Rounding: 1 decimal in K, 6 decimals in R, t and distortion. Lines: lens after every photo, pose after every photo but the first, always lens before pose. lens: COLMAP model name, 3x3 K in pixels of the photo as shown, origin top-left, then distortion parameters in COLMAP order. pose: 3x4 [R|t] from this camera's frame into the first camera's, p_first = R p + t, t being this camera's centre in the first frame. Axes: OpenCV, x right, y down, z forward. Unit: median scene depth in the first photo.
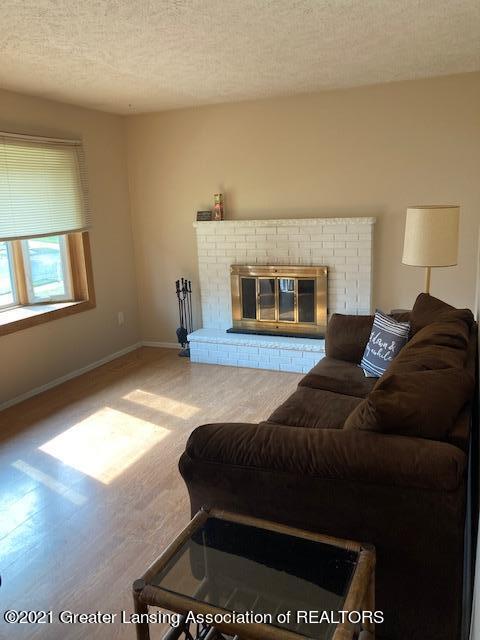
lens RADIAL K [[523.0, 0, 240.0], [0, 523.0, 320.0], [0, 0, 1]] dist [0.004675, -0.005689]
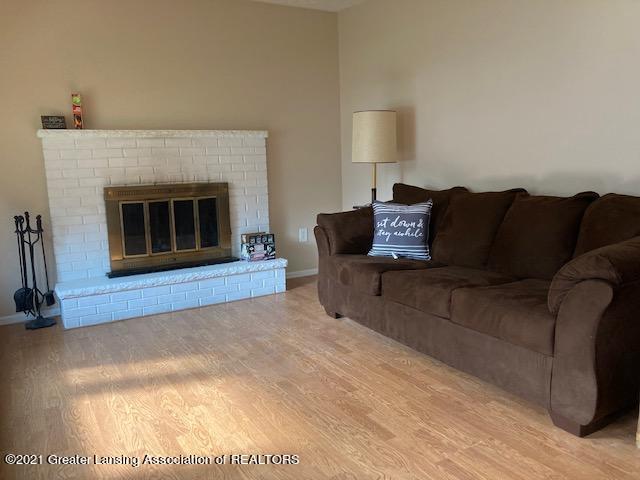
lens RADIAL K [[523.0, 0, 320.0], [0, 523.0, 240.0], [0, 0, 1]] dist [0.004675, -0.005689]
pose [[0.578297, -0.097212, 0.810014, -0.489602], [0.185581, 0.982521, -0.014578, 0.040265], [-0.794438, 0.158754, 0.586230, 0.342066]]
